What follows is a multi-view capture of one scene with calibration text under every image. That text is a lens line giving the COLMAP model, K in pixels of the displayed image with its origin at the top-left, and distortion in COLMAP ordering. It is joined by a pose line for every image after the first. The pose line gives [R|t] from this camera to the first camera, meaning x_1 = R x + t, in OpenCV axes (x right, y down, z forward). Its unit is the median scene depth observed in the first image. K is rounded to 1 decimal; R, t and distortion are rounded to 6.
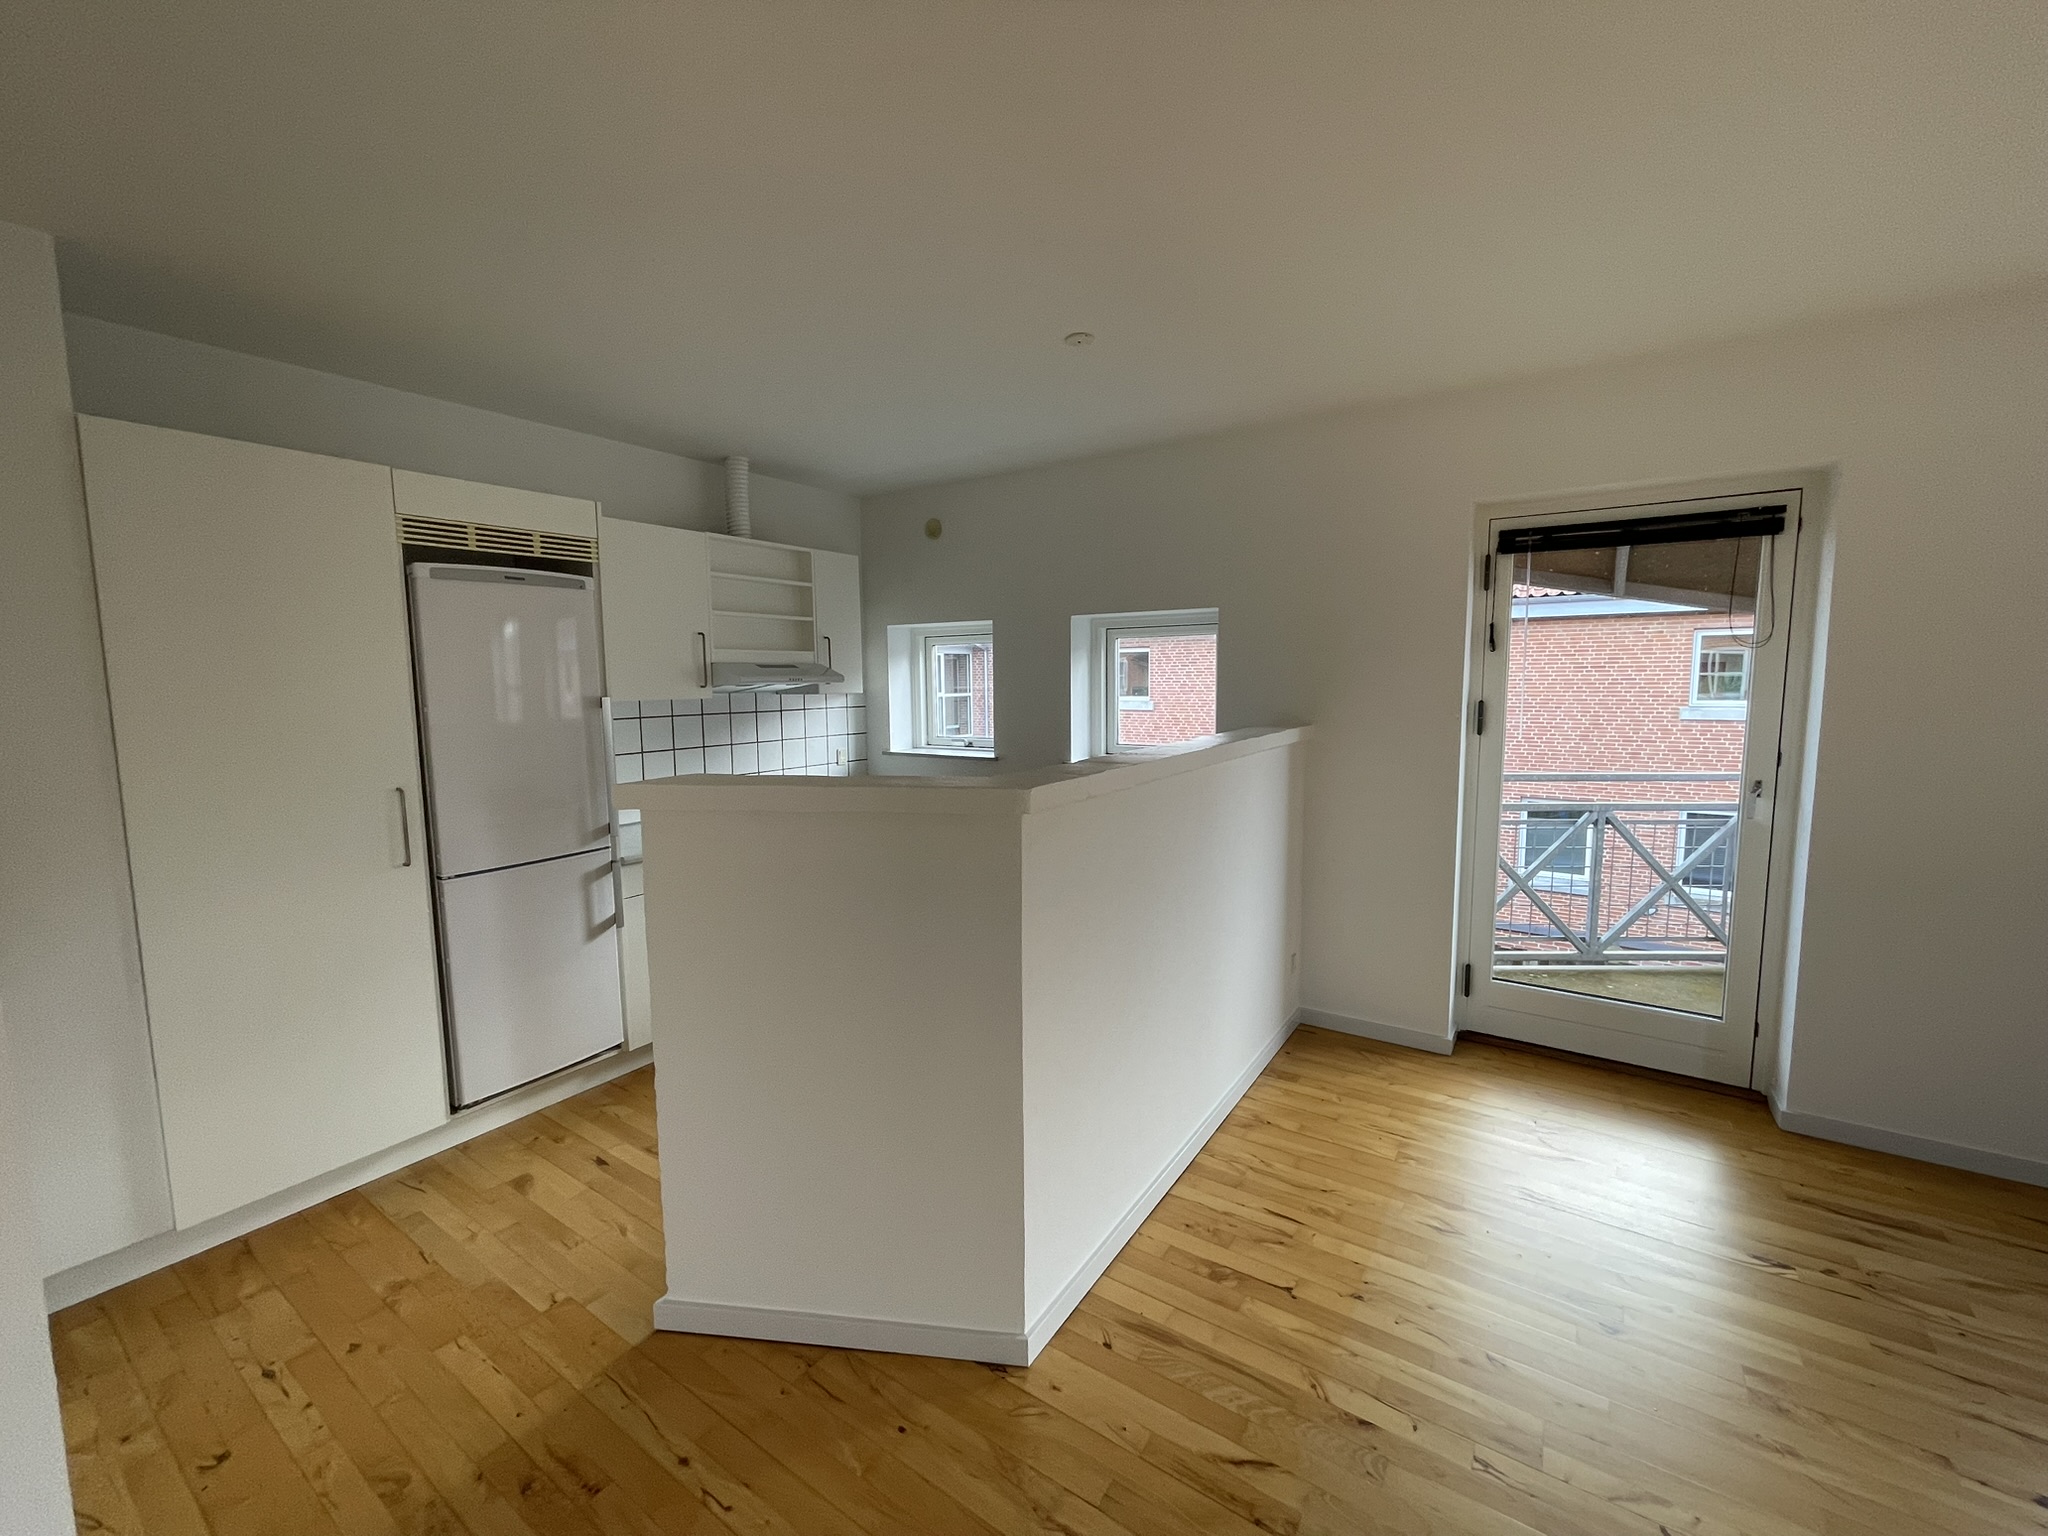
lens RADIAL K [[826.6, 0, 1021.9], [0, 826.6, 760.0], [0, 0, 1]] dist [-0.001894, 0.000093]
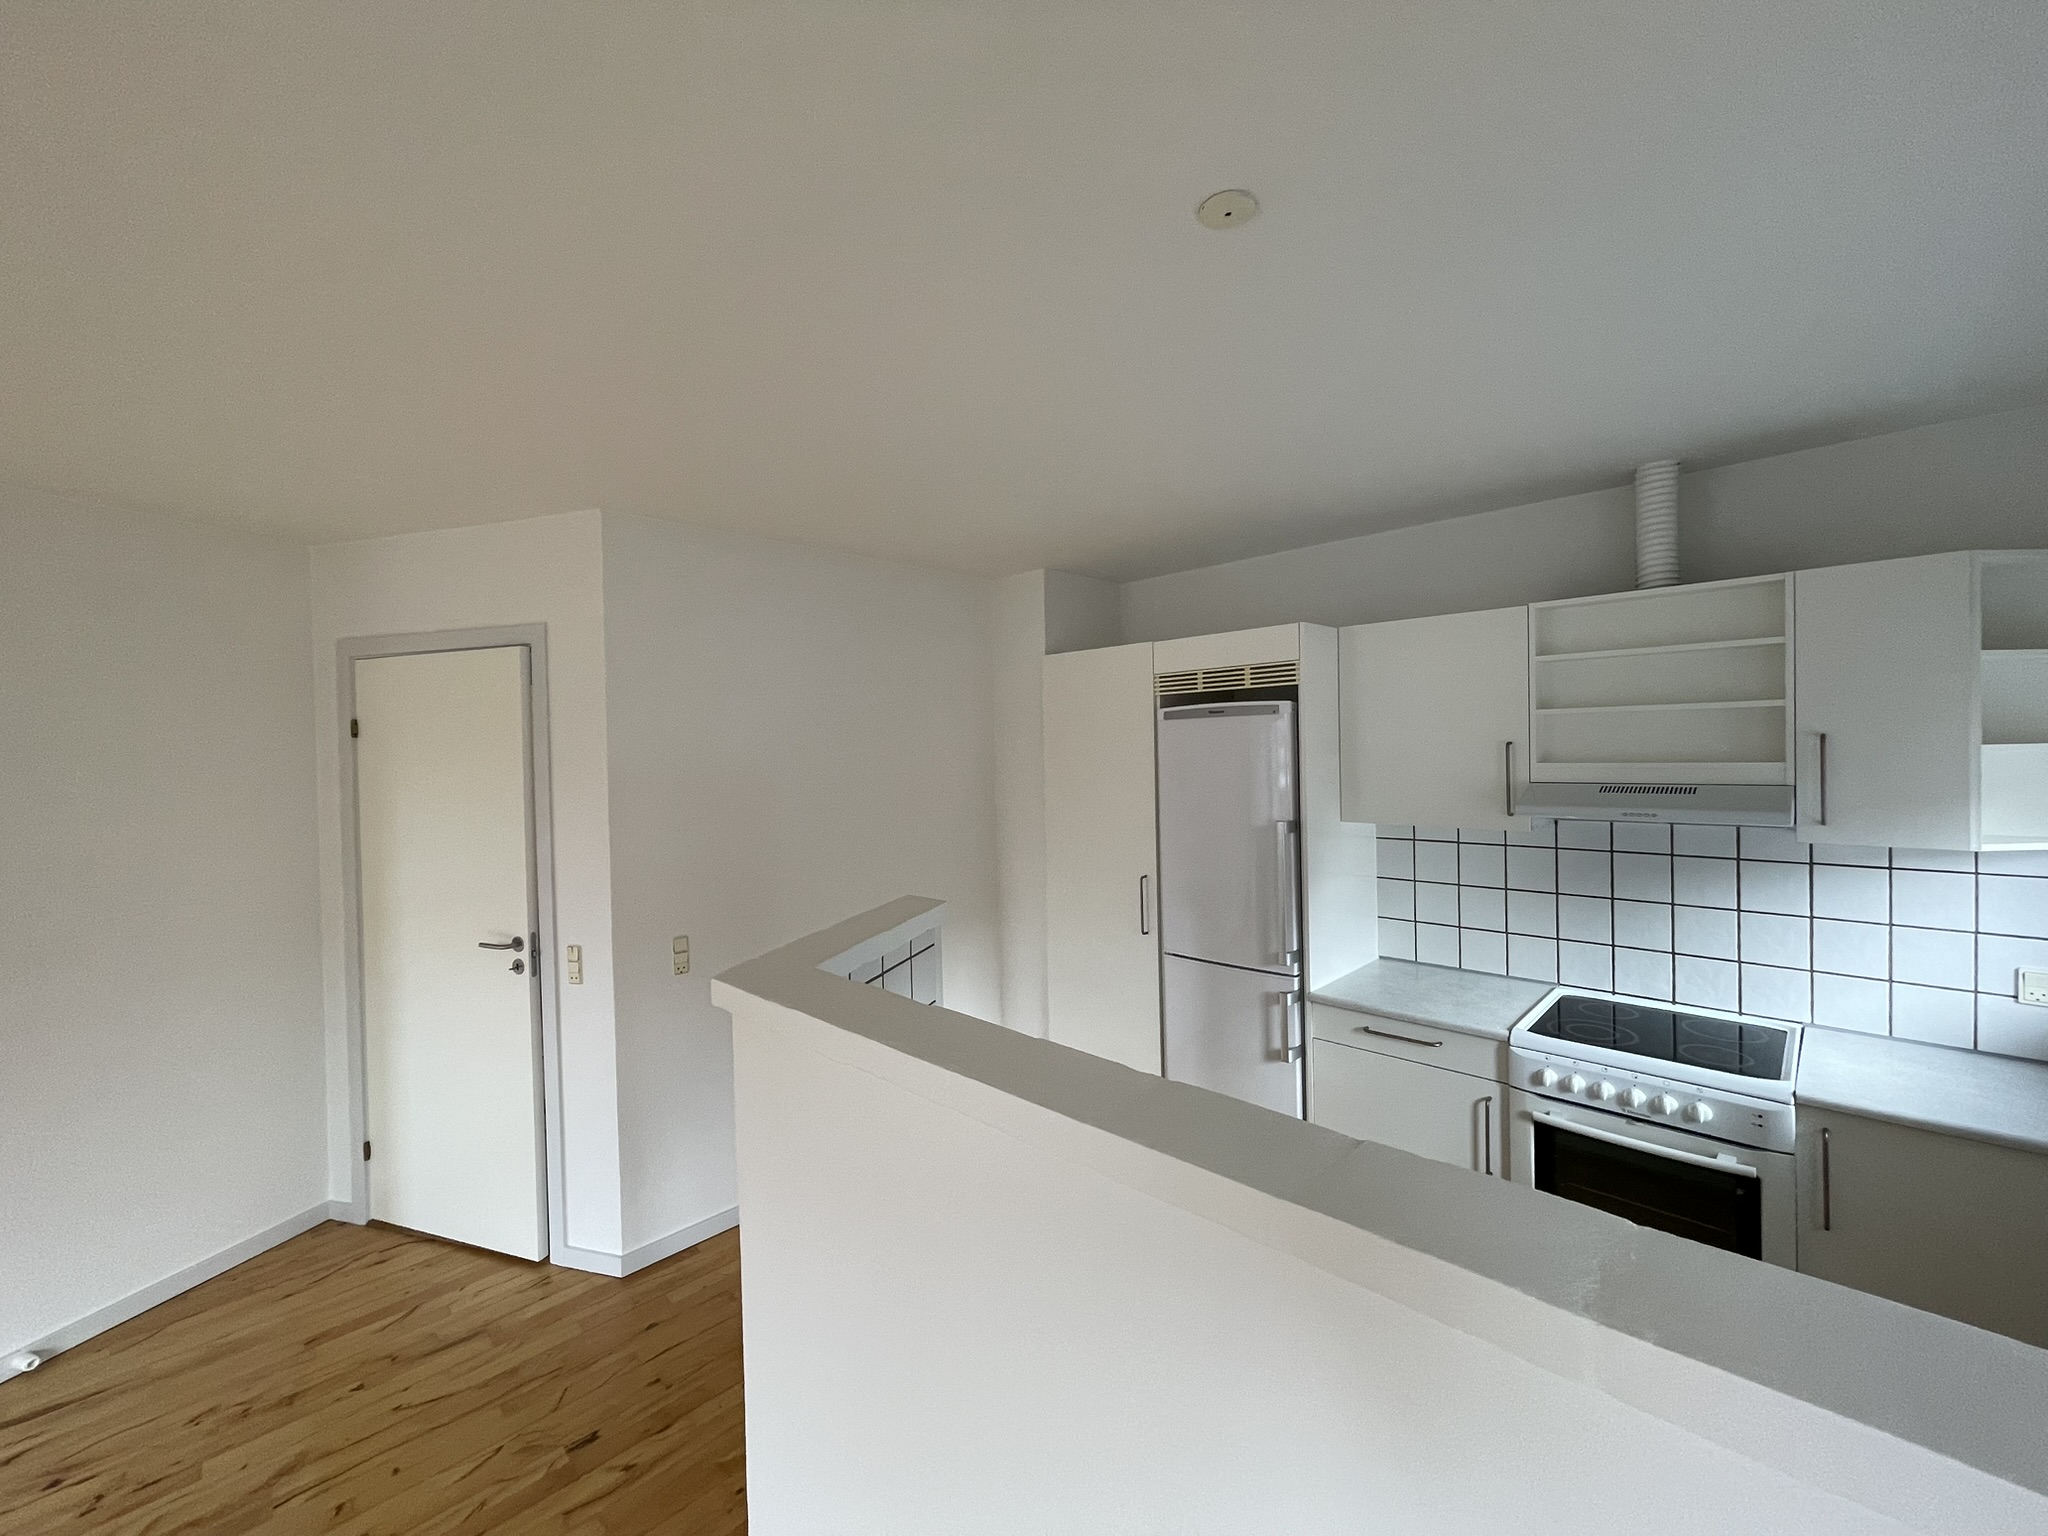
lens RADIAL K [[826.6, 0, 1021.9], [0, 826.6, 760.0], [0, 0, 1]] dist [-0.001894, 0.000093]
pose [[-0.176114, 0.029065, -0.983941, 0.511074], [-0.076203, 0.996162, 0.043065, -0.167128], [0.981416, 0.082564, -0.173224, 0.859163]]
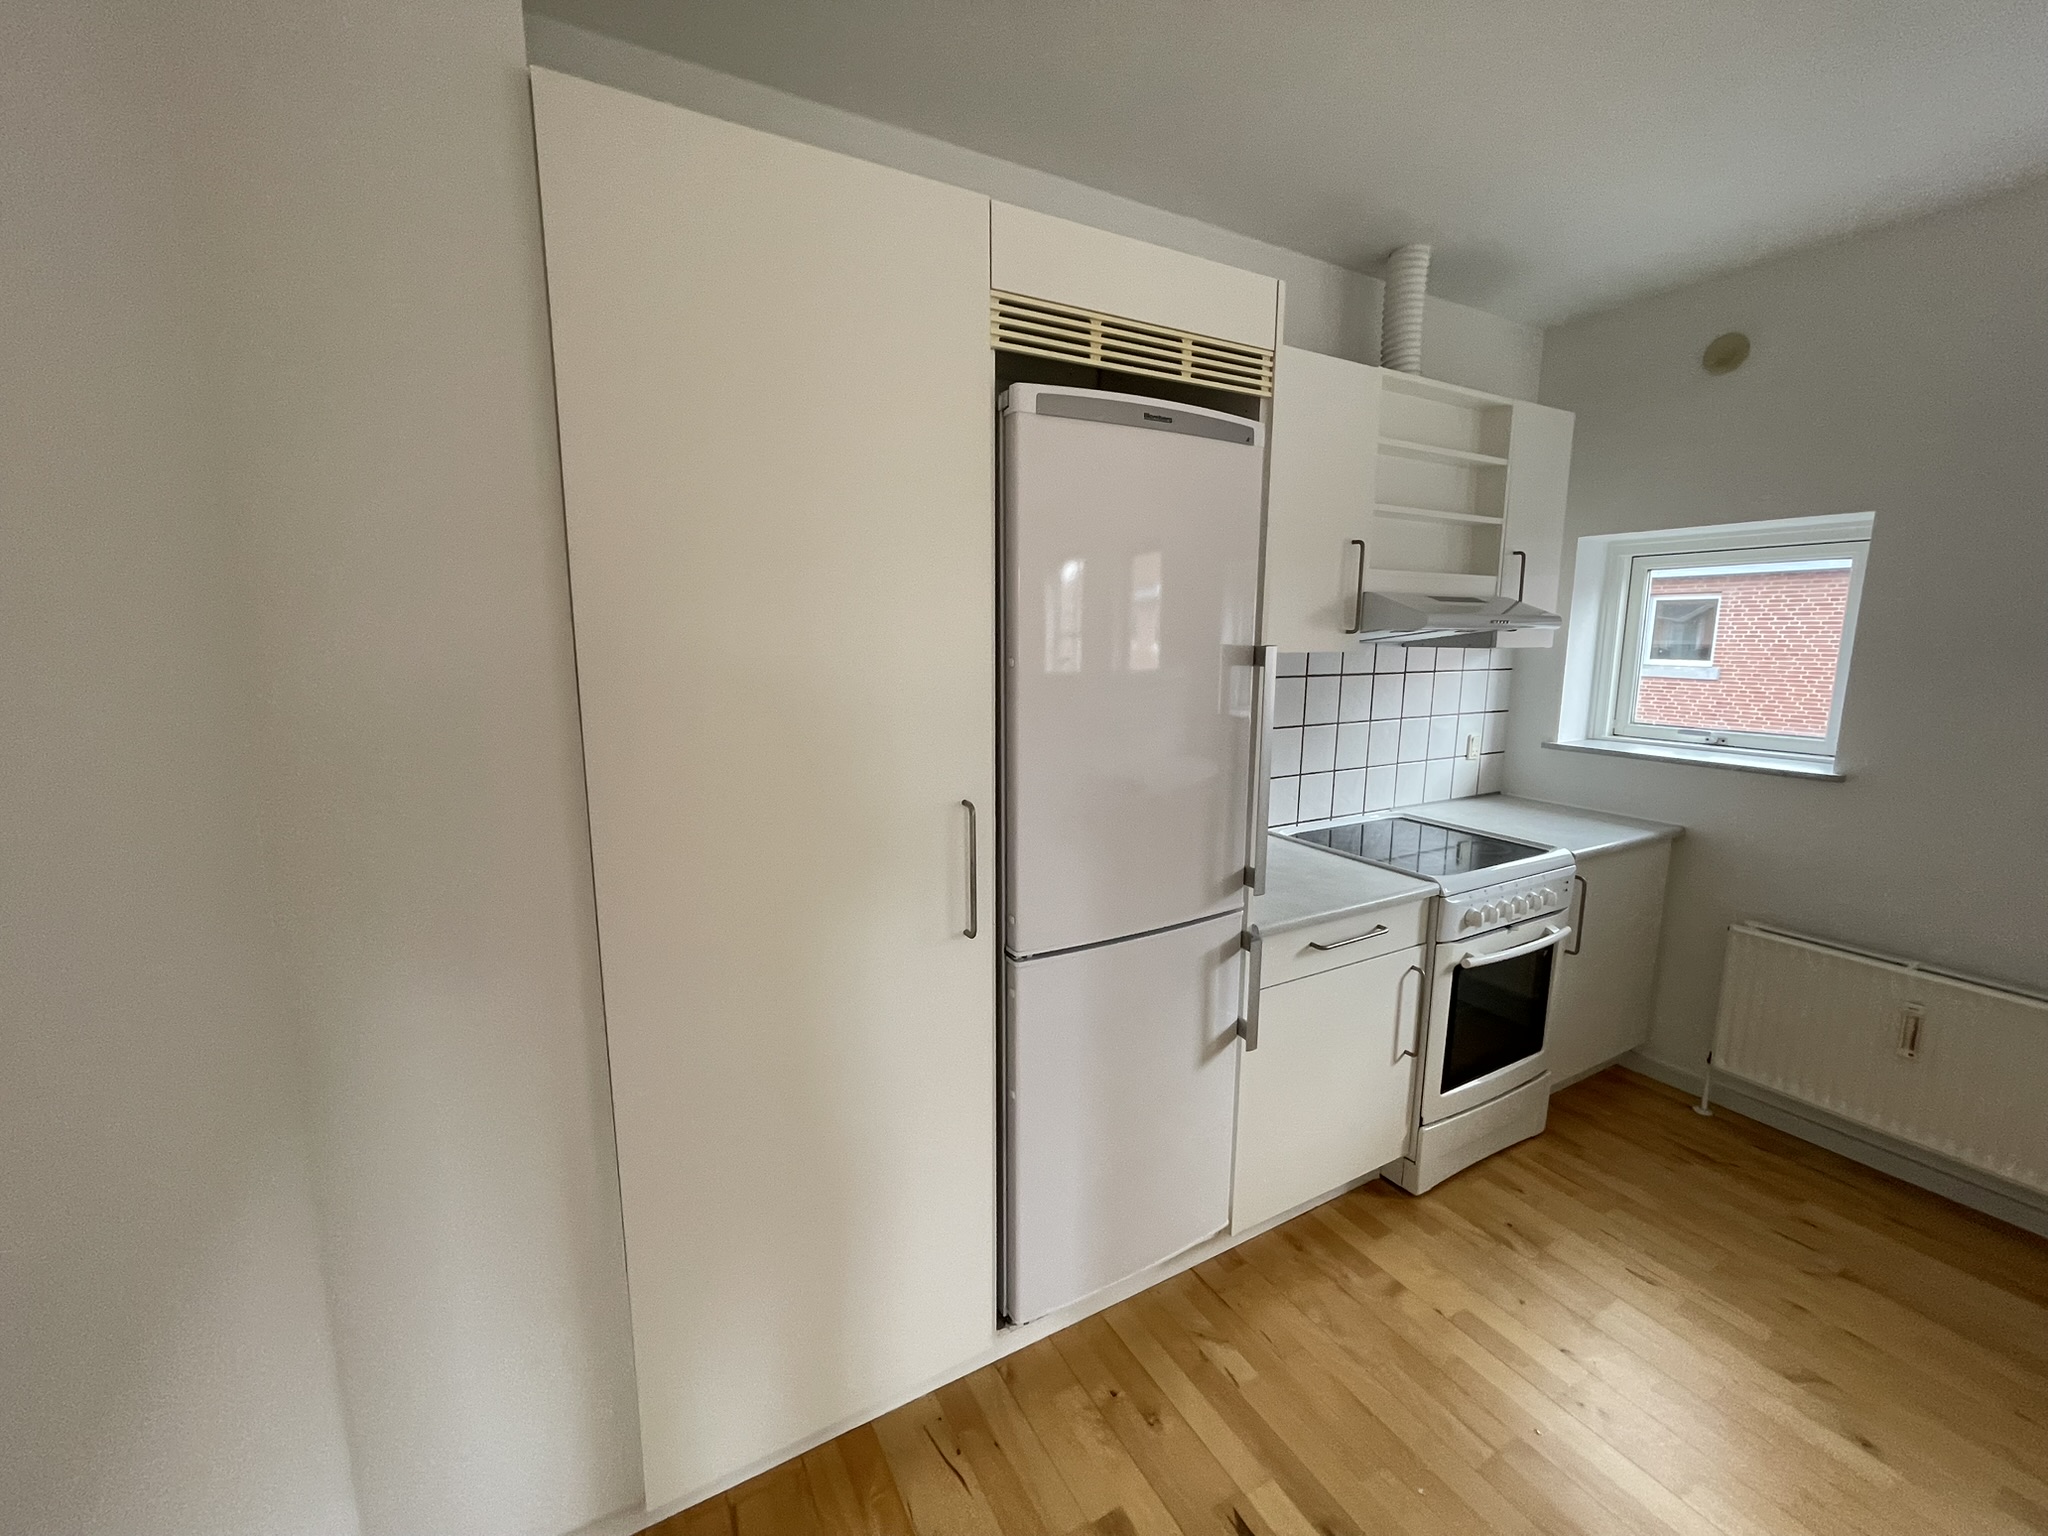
lens RADIAL K [[826.6, 0, 1021.9], [0, 826.6, 760.0], [0, 0, 1]] dist [-0.001894, 0.000093]
pose [[0.894994, 0.083901, -0.438117, -0.402802], [-0.058772, 0.995769, 0.070634, -0.029352], [0.442189, -0.037468, 0.896139, 0.434031]]
